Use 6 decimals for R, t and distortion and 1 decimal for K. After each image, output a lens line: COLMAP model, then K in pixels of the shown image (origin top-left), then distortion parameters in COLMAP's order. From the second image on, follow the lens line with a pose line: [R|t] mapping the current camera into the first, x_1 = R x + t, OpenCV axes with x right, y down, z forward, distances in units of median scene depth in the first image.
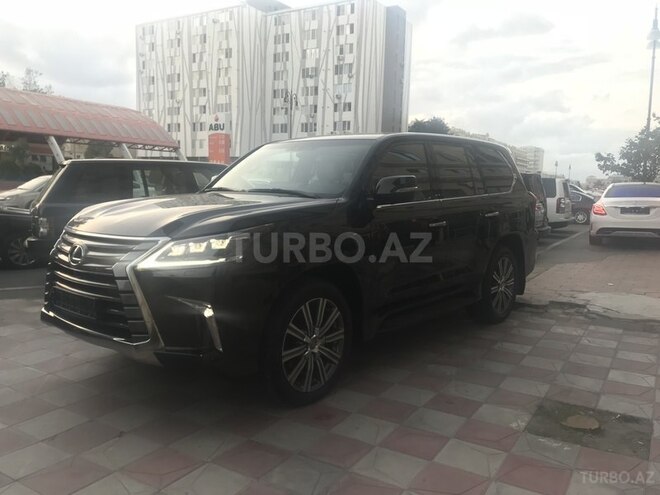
lens RADIAL K [[534.5, 0, 324.6], [0, 534.5, 247.2], [0, 0, 1]] dist [0.007661, 0.000853]
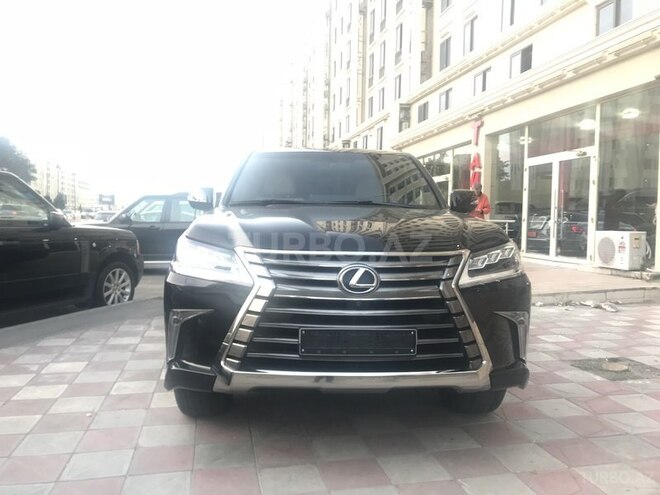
lens RADIAL K [[534.5, 0, 324.6], [0, 534.5, 247.2], [0, 0, 1]] dist [0.007661, 0.000853]
pose [[0.711708, -0.035947, 0.701555, -1.018795], [0.067891, 0.997535, -0.017760, -0.022976], [-0.699187, 0.060269, 0.712394, 0.472745]]
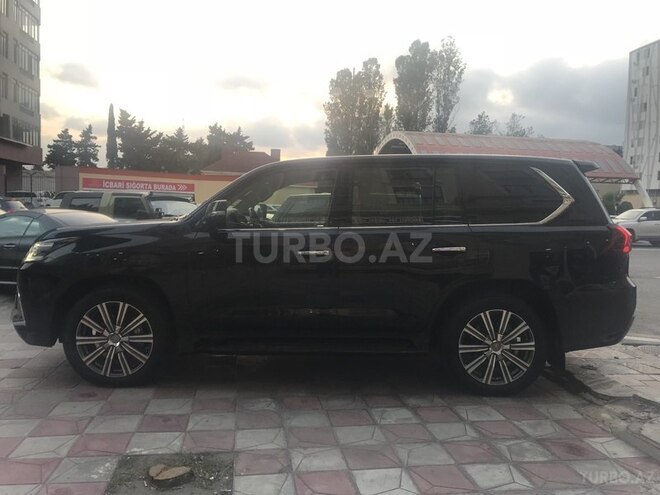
lens RADIAL K [[534.5, 0, 324.6], [0, 534.5, 247.2], [0, 0, 1]] dist [0.007661, 0.000853]
pose [[0.665481, 0.048080, -0.744865, 1.231470], [-0.096341, 0.995109, -0.021840, -0.046811], [0.740172, 0.086295, 0.666858, 0.539803]]
